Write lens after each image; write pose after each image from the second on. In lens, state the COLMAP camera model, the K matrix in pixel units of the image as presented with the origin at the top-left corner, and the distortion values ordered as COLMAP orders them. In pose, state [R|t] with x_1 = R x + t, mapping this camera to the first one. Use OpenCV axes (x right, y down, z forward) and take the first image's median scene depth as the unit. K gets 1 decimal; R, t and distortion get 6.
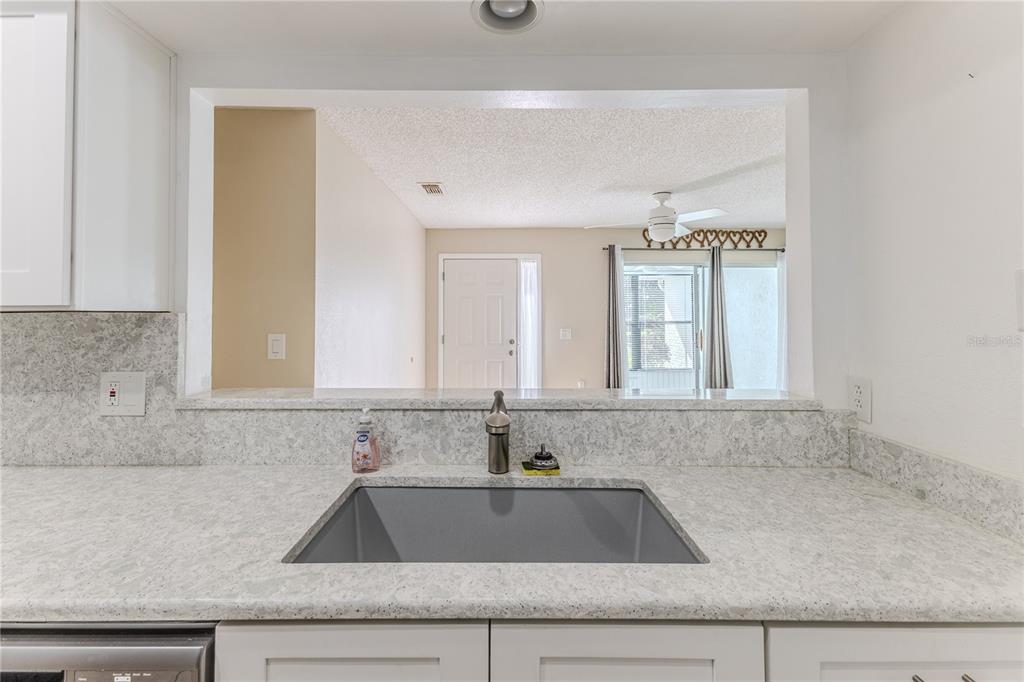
lens RADIAL K [[451.2, 0, 519.0], [0, 451.2, 318.8], [0, 0, 1]] dist [0.014006, -0.001516]
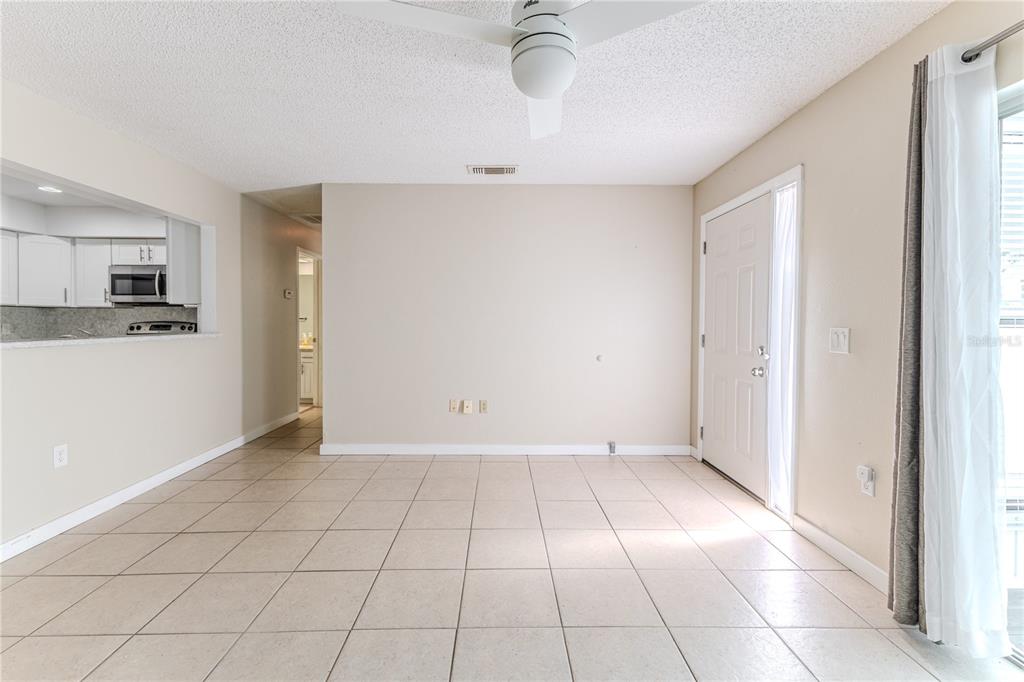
lens RADIAL K [[451.2, 0, 503.6], [0, 451.2, 325.6], [0, 0, 1]] dist [0.014006, -0.001516]
pose [[-0.007949, 0.013411, -0.999878, 2.286621], [-0.007706, 0.999880, 0.013472, 0.069923], [0.999939, 0.007812, -0.007844, 3.123916]]
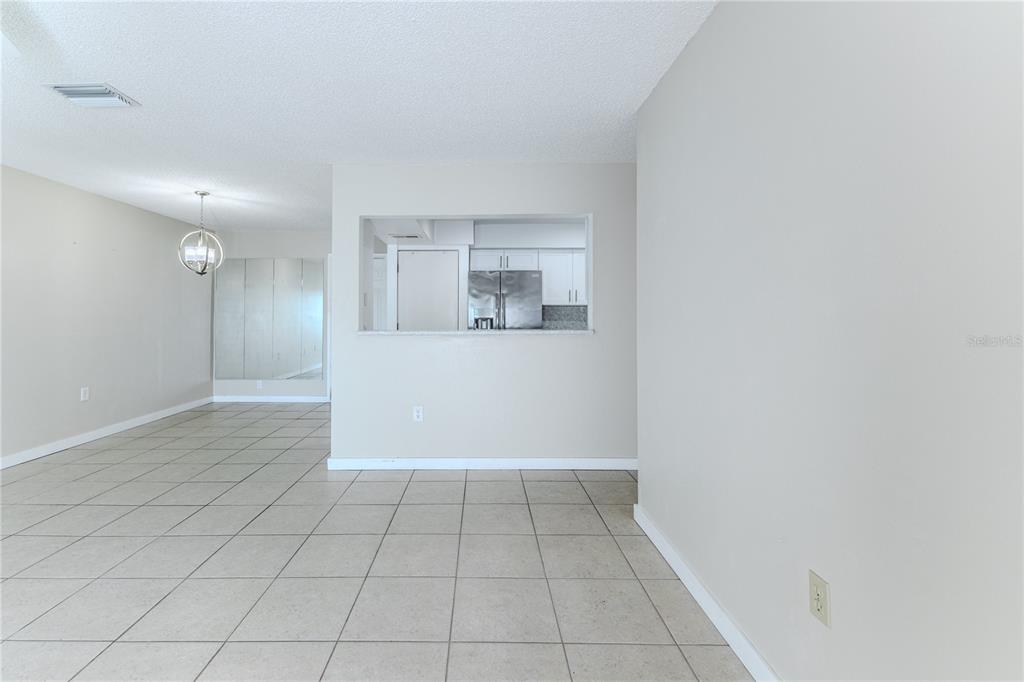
lens RADIAL K [[451.2, 0, 476.2], [0, 451.2, 309.1], [0, 0, 1]] dist [0.014006, -0.001516]
pose [[-0.999741, 0.001892, 0.022679, -0.112123], [0.001744, 0.999977, -0.006549, 0.054661], [-0.022691, -0.006507, -0.999721, 3.955077]]
